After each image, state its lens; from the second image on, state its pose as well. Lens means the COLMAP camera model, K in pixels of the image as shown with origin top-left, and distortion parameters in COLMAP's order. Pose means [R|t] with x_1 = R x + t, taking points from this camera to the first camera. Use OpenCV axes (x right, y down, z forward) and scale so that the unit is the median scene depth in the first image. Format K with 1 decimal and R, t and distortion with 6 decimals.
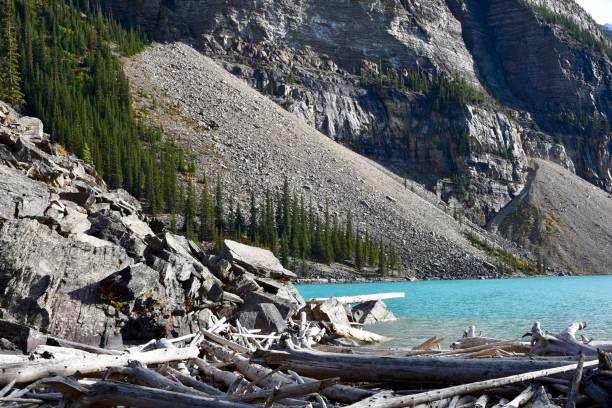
lens RADIAL K [[753.3, 0, 309.4], [0, 753.3, 202.0], [0, 0, 1]] dist [-0.140425, 0.000000]
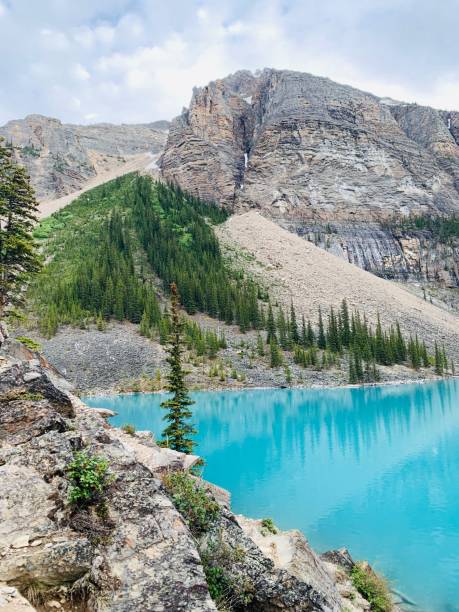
lens RADIAL K [[457.9, 0, 222.8], [0, 457.9, 305.4], [0, 0, 1]] dist [0.035053, -0.065063]
pose [[0.970348, -0.066936, -0.232258, -0.028205], [0.060316, 0.997548, -0.035496, -0.002400], [0.234065, 0.020435, 0.972006, 0.107766]]
